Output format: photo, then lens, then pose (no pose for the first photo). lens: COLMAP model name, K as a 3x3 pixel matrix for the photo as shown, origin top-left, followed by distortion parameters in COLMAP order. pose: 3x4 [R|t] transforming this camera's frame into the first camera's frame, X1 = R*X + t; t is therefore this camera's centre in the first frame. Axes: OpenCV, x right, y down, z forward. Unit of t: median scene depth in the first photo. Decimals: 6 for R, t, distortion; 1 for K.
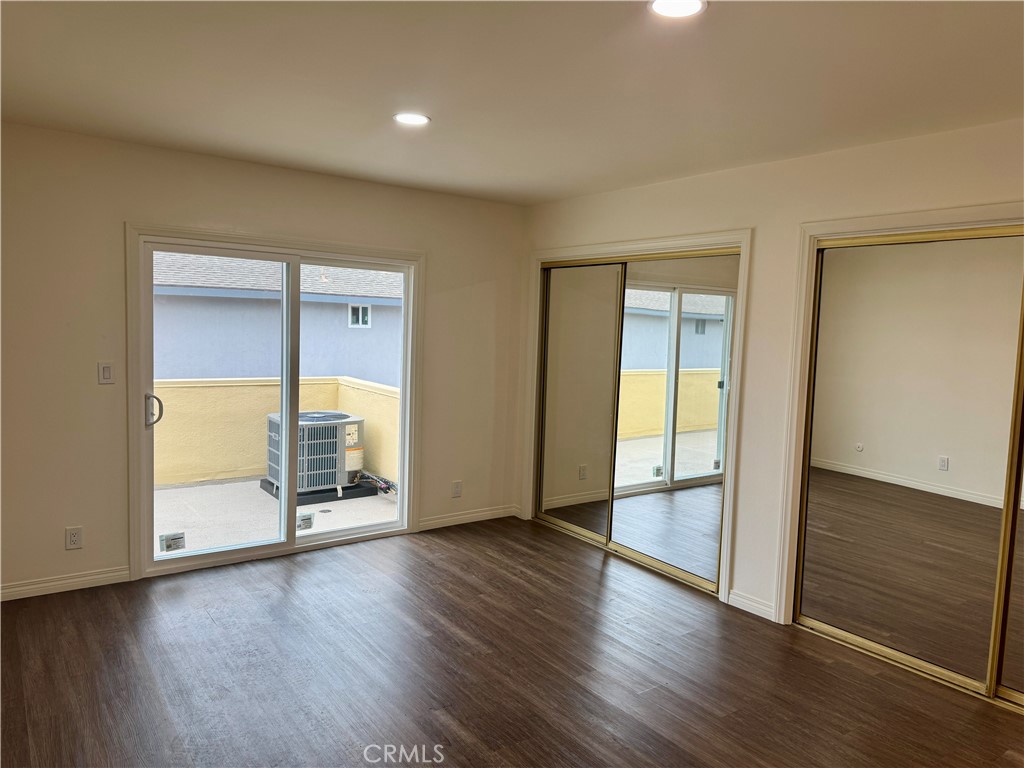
lens RADIAL K [[698.8, 0, 518.0], [0, 698.8, 378.9], [0, 0, 1]] dist [0.025040, -0.057985]
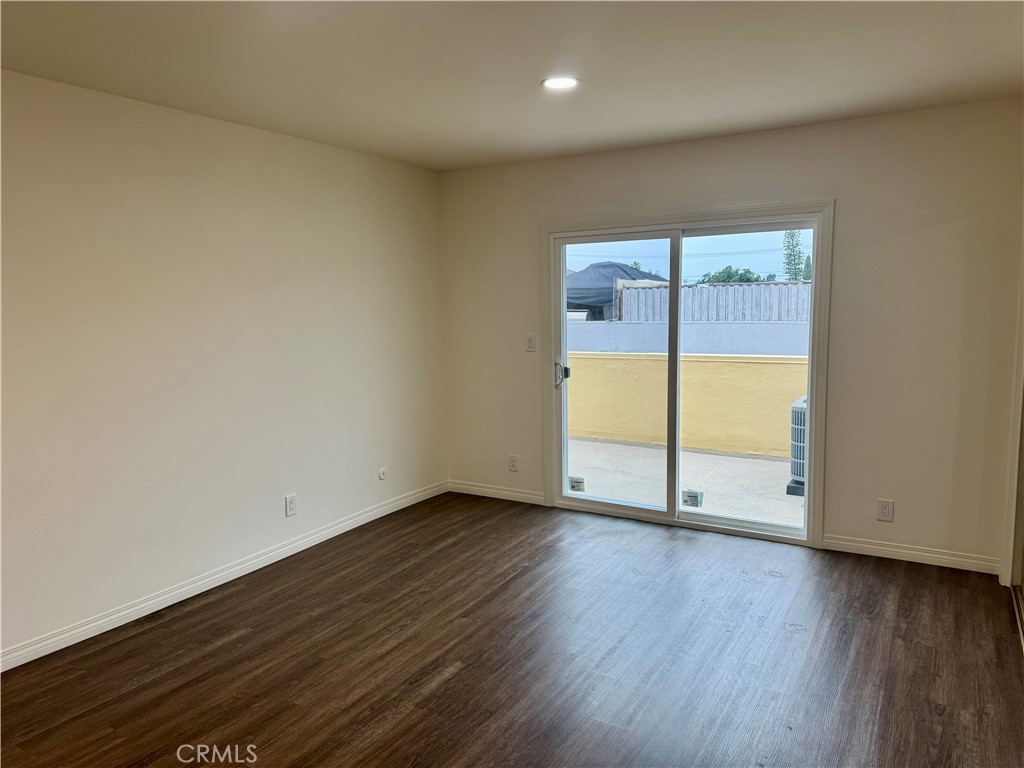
lens RADIAL K [[698.8, 0, 519.5], [0, 698.8, 383.9], [0, 0, 1]] dist [0.025040, -0.057985]
pose [[0.373064, 0.070641, -0.925113, 0.519220], [-0.039585, 0.997401, 0.060197, -0.008378], [0.926961, 0.014163, 0.374891, 0.407169]]
